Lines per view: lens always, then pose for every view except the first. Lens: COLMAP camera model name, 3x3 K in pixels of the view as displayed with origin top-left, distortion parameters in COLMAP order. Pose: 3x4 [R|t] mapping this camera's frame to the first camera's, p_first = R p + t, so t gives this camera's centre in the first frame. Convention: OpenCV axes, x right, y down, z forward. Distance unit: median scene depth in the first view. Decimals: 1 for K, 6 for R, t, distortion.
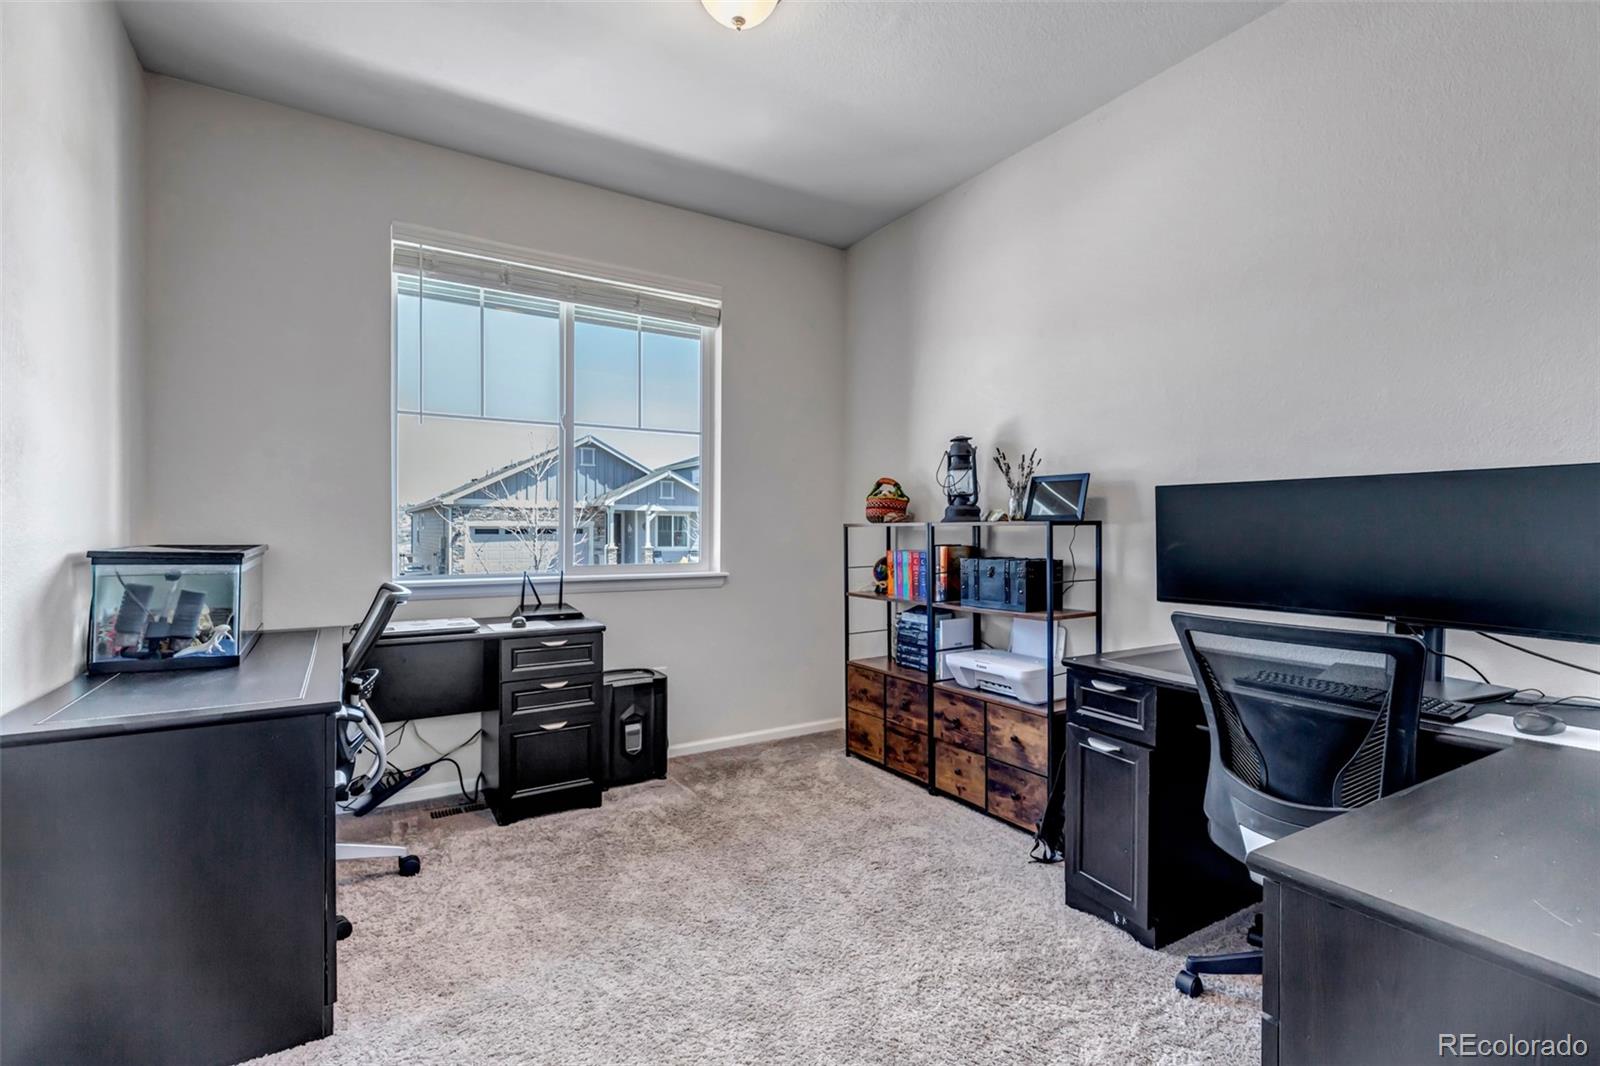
lens RADIAL K [[728.6, 0, 797.7], [0, 728.6, 538.0], [0, 0, 1]] dist [0.003442, 0.000313]
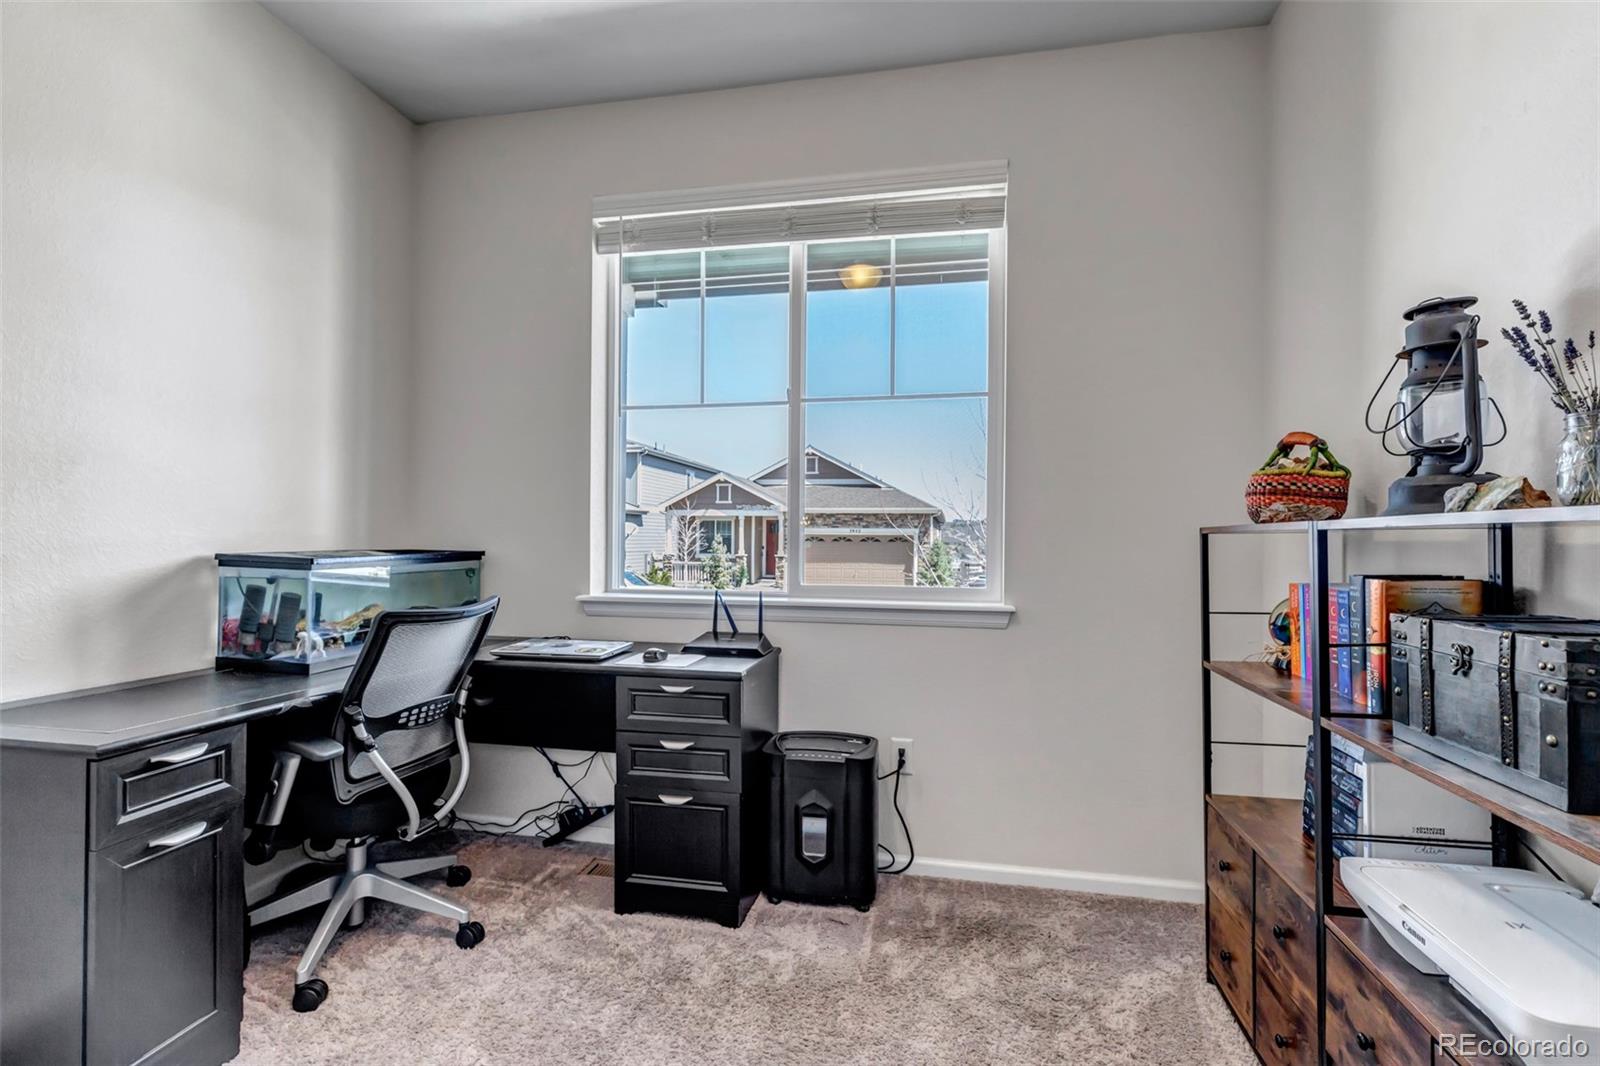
lens RADIAL K [[744.8, 0, 798.9], [0, 744.8, 534.9], [0, 0, 1]] dist [0.011027, -0.000260]
pose [[0.726527, -0.001541, -0.687136, 0.251244], [-0.013032, 0.999787, -0.016022, -0.002024], [0.687014, 0.020595, 0.726352, 0.468693]]
